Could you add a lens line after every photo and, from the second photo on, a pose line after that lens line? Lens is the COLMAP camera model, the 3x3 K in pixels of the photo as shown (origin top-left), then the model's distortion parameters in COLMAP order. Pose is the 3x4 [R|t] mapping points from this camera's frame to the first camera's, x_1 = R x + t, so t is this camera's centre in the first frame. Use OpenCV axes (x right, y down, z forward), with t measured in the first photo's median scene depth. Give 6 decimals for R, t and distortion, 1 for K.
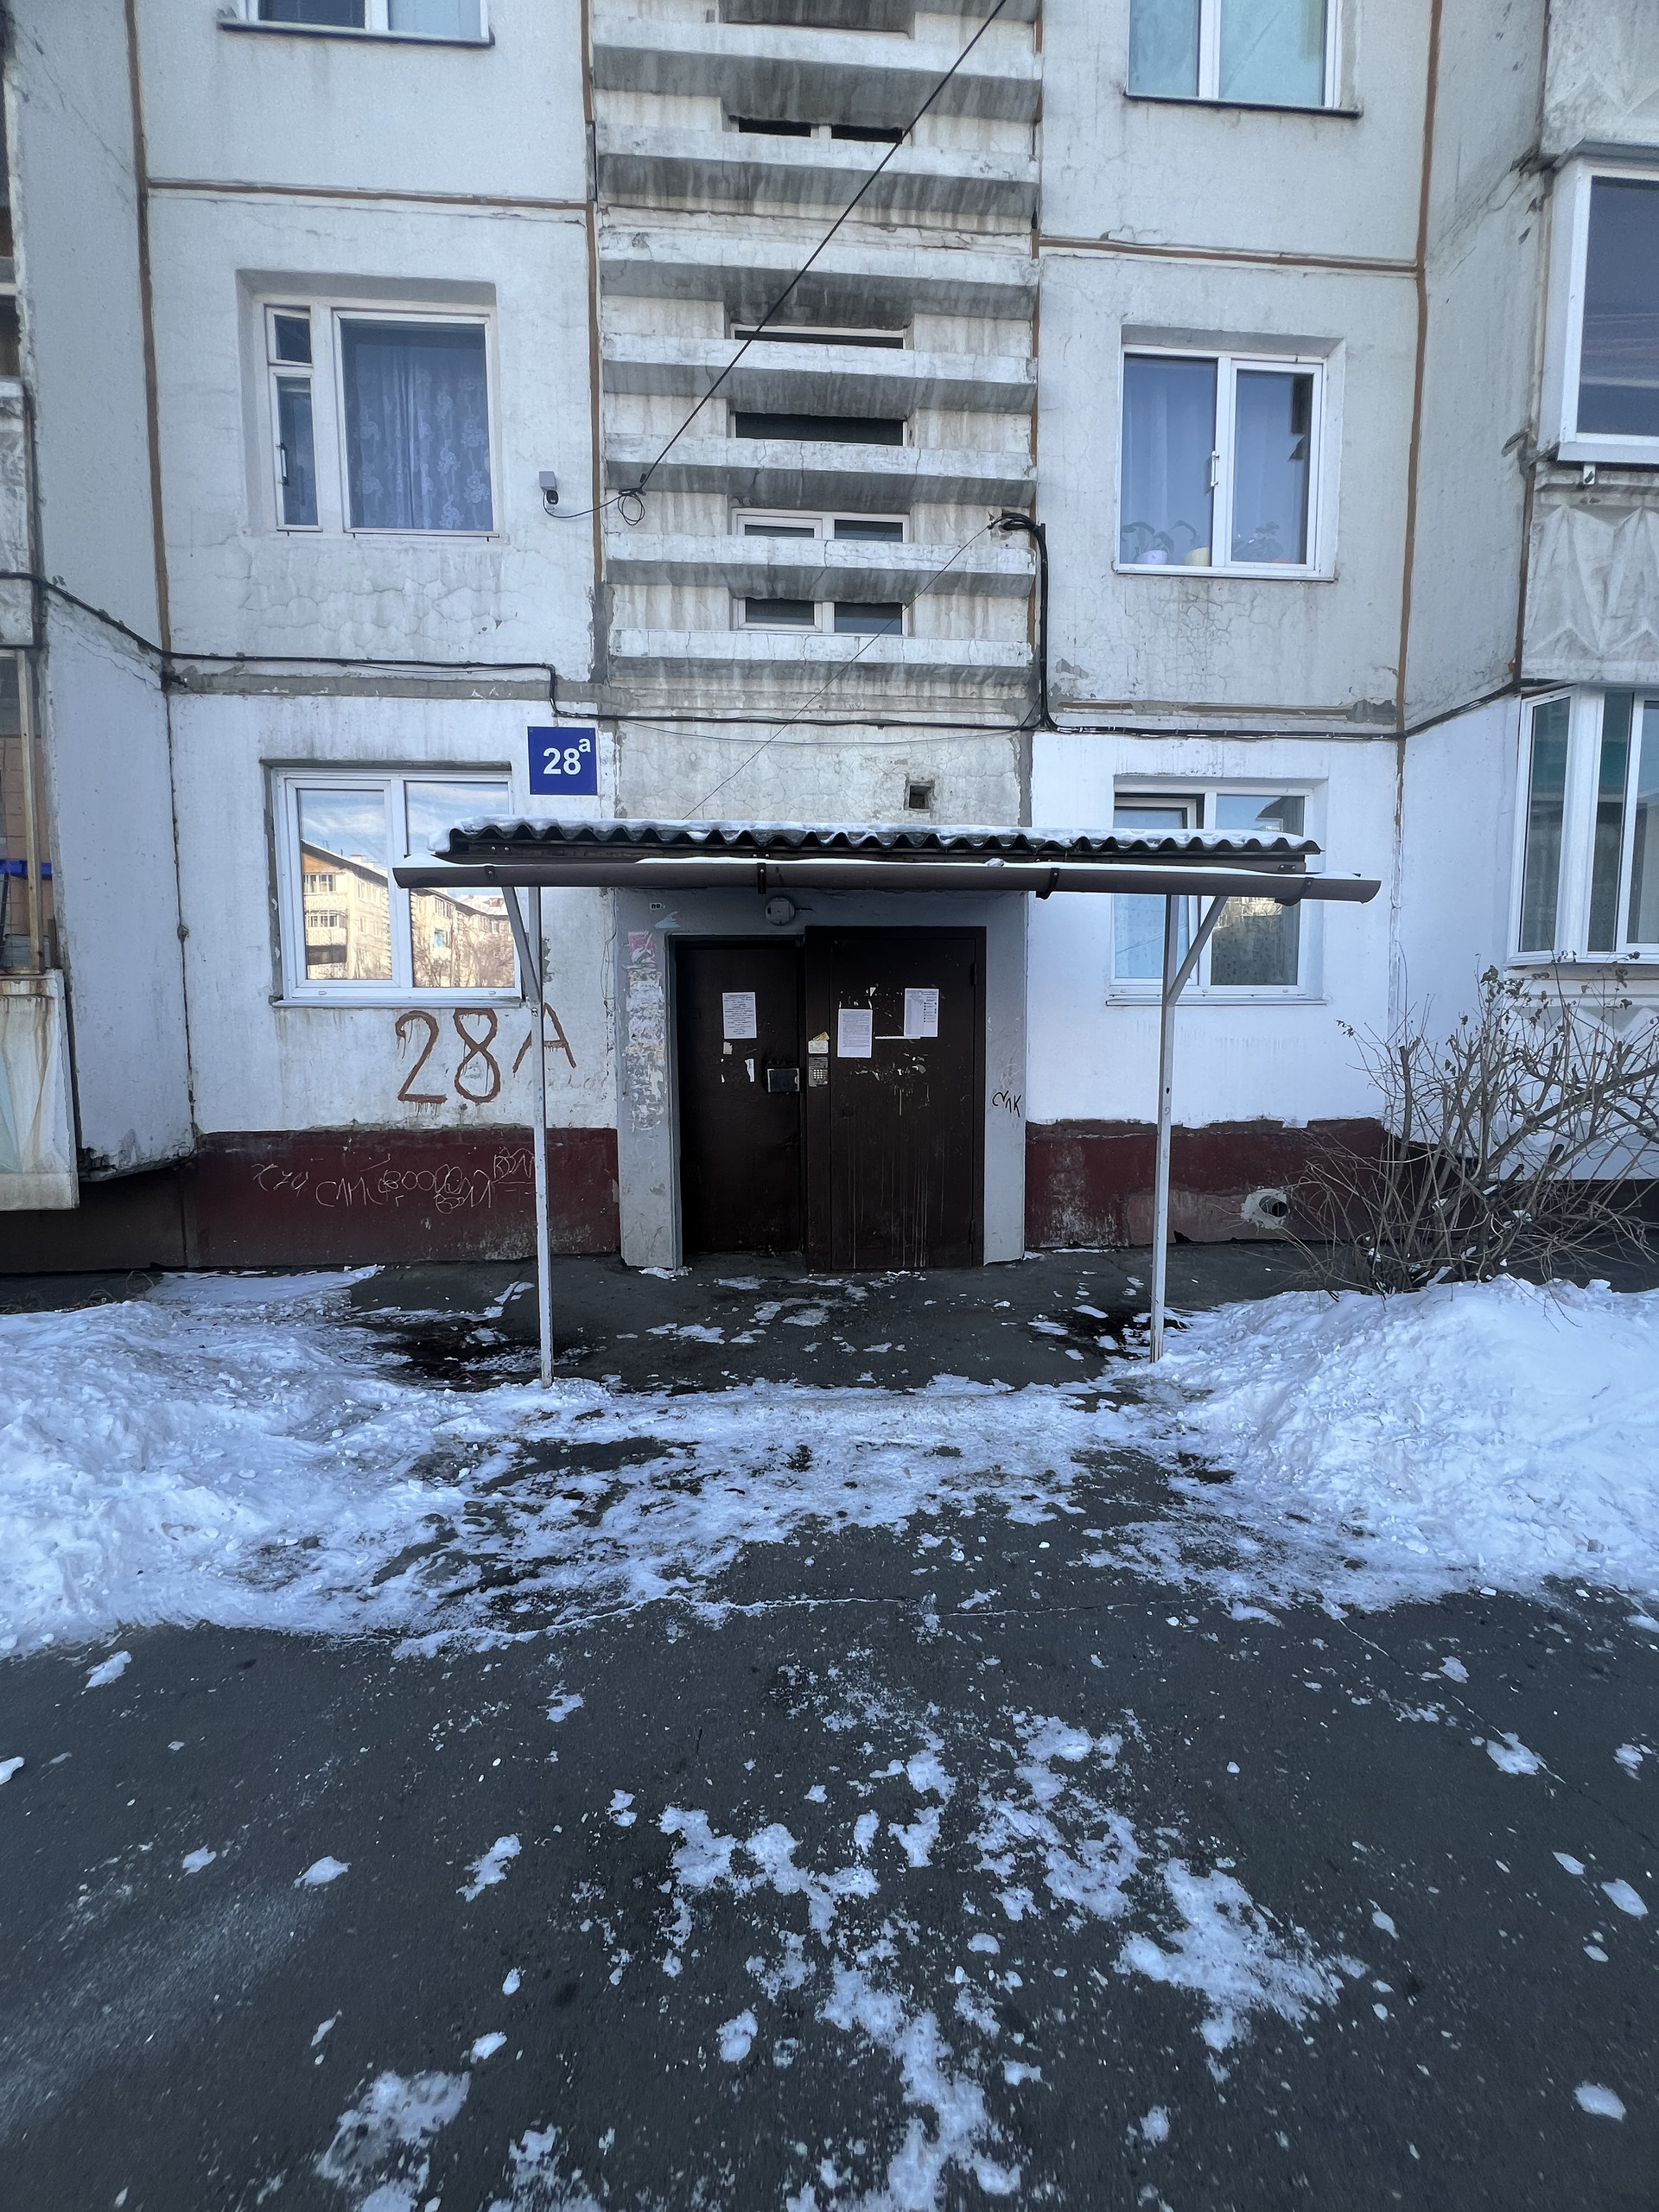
lens RADIAL K [[877.8, 0, 833.3], [0, 877.8, 1108.9], [0, 0, 1]] dist [-0.004293, -0.000022]
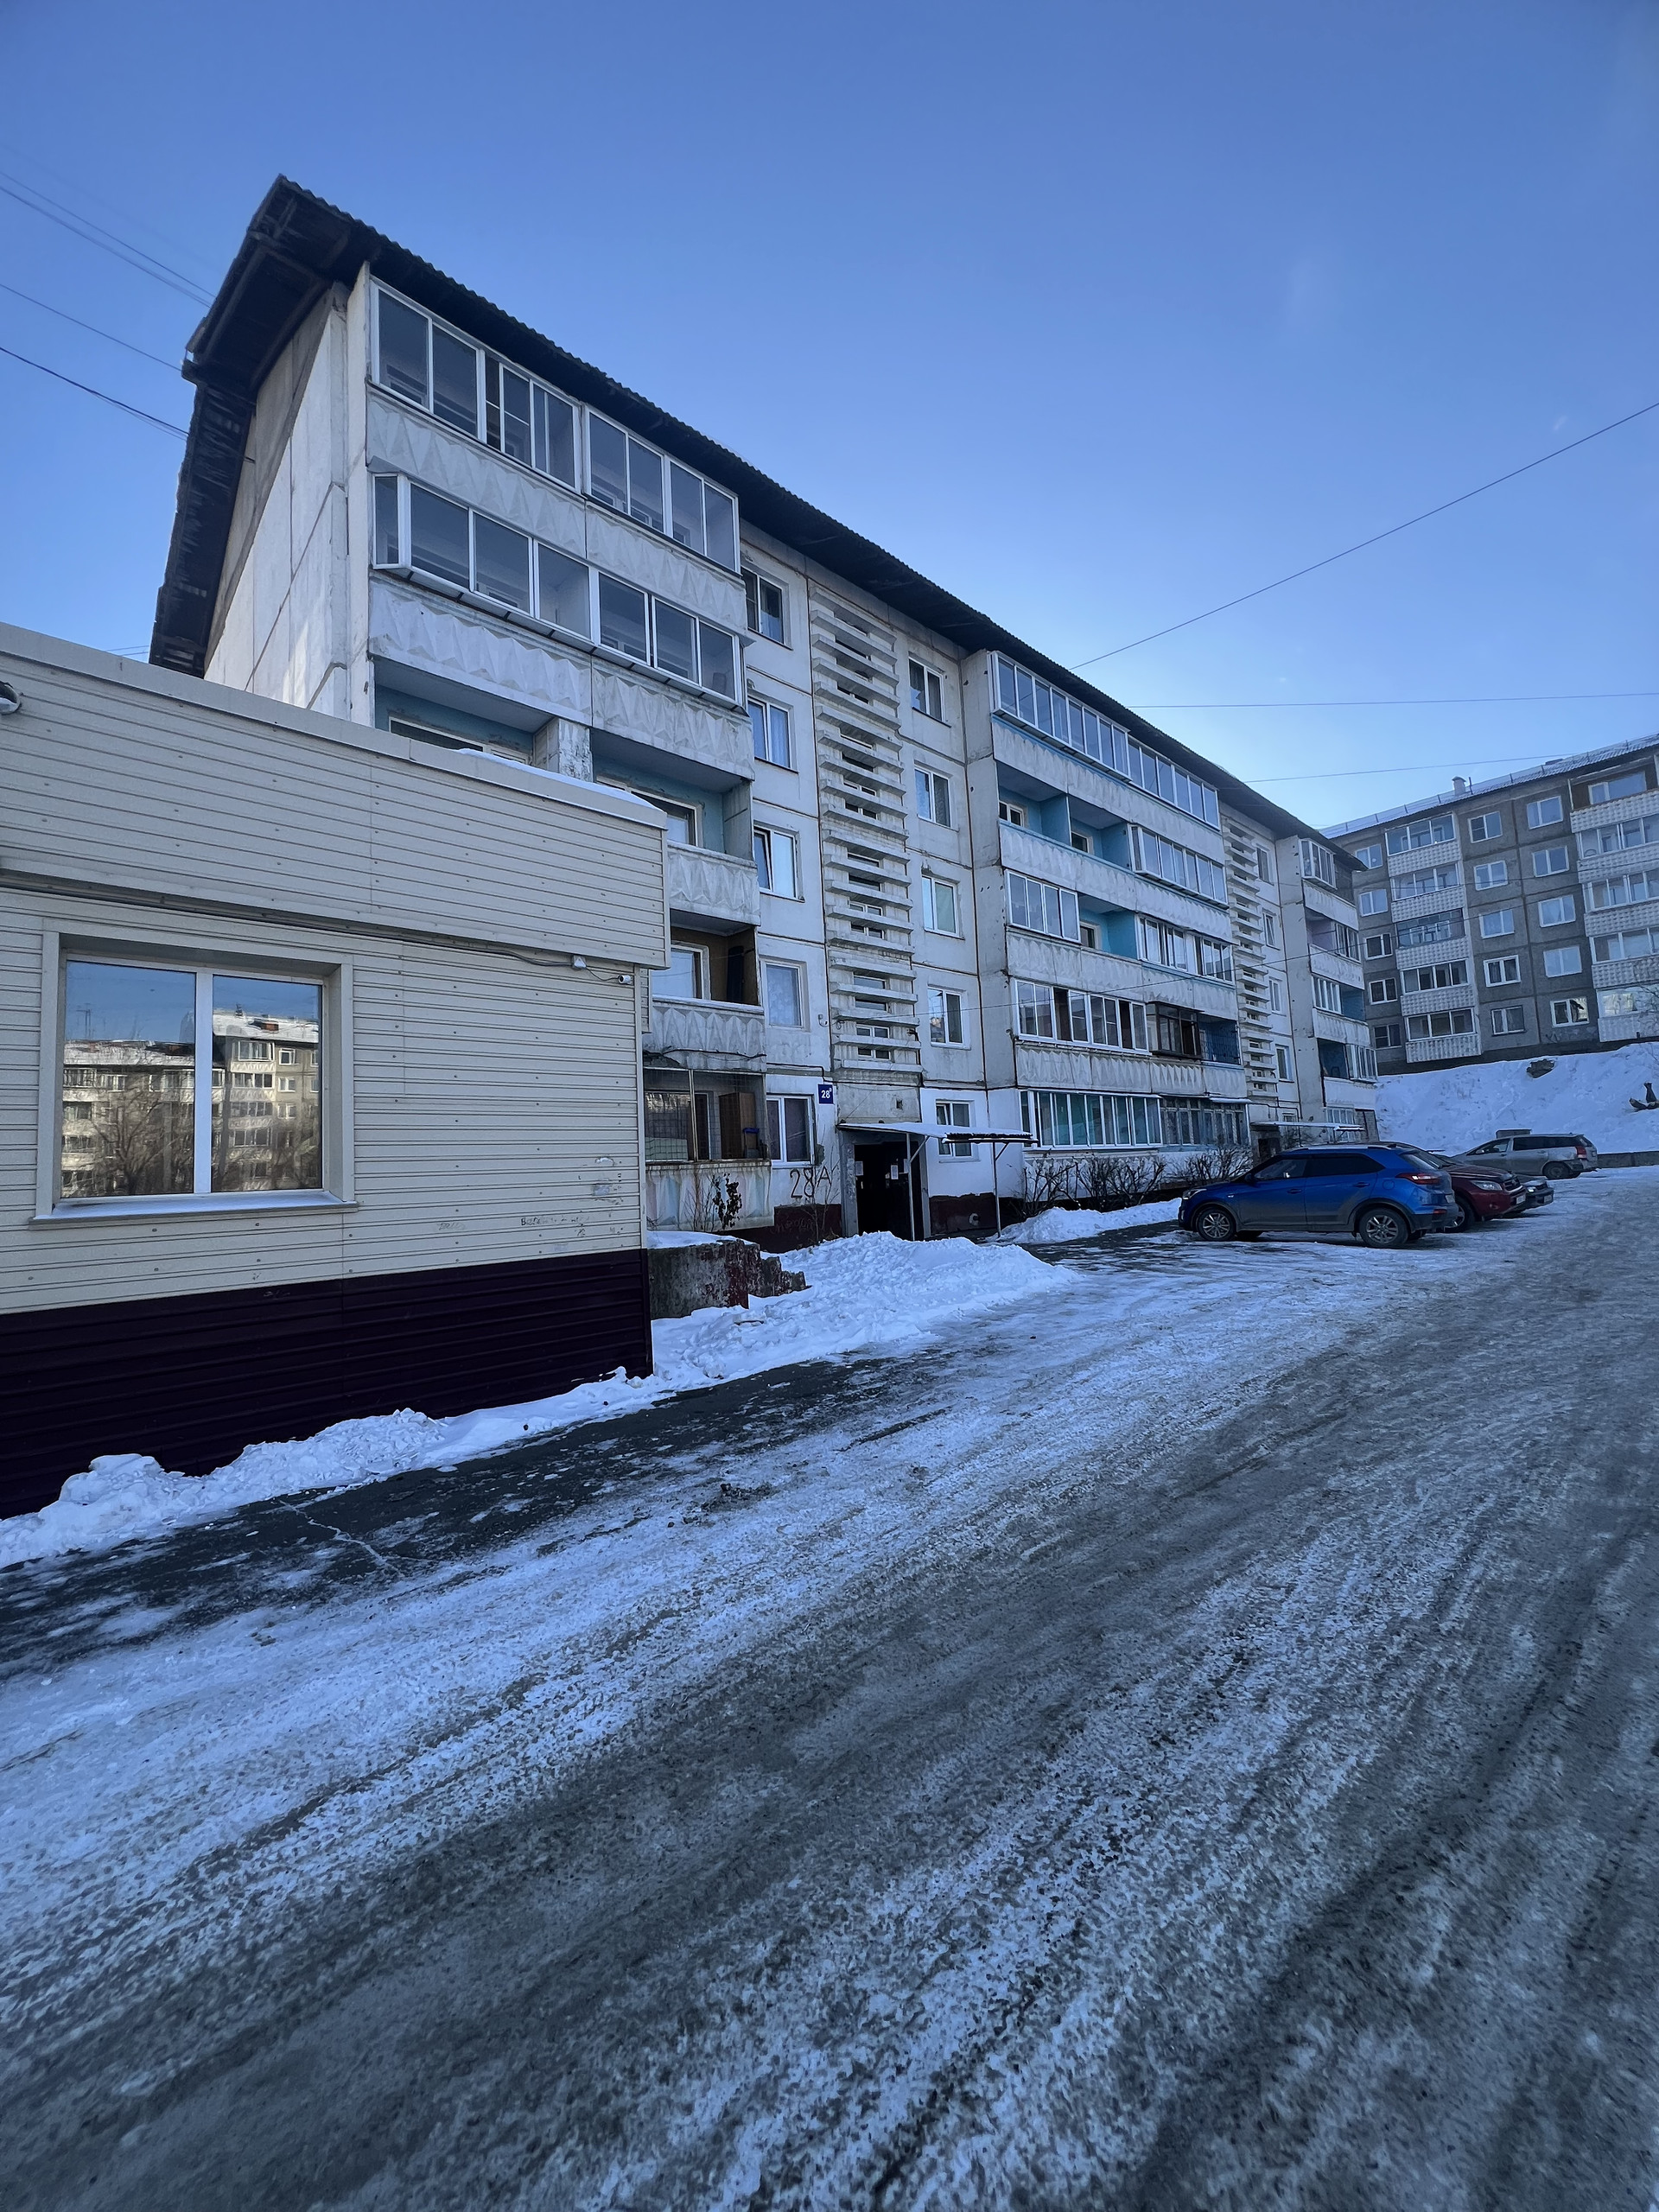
lens RADIAL K [[877.8, 0, 826.8], [0, 877.8, 1107.6], [0, 0, 1]] dist [-0.004293, -0.000022]
pose [[0.799601, 0.021868, 0.600133, -0.087155], [0.096764, 0.981587, -0.164694, 0.007951], [-0.592684, 0.189761, 0.782762, -0.061501]]
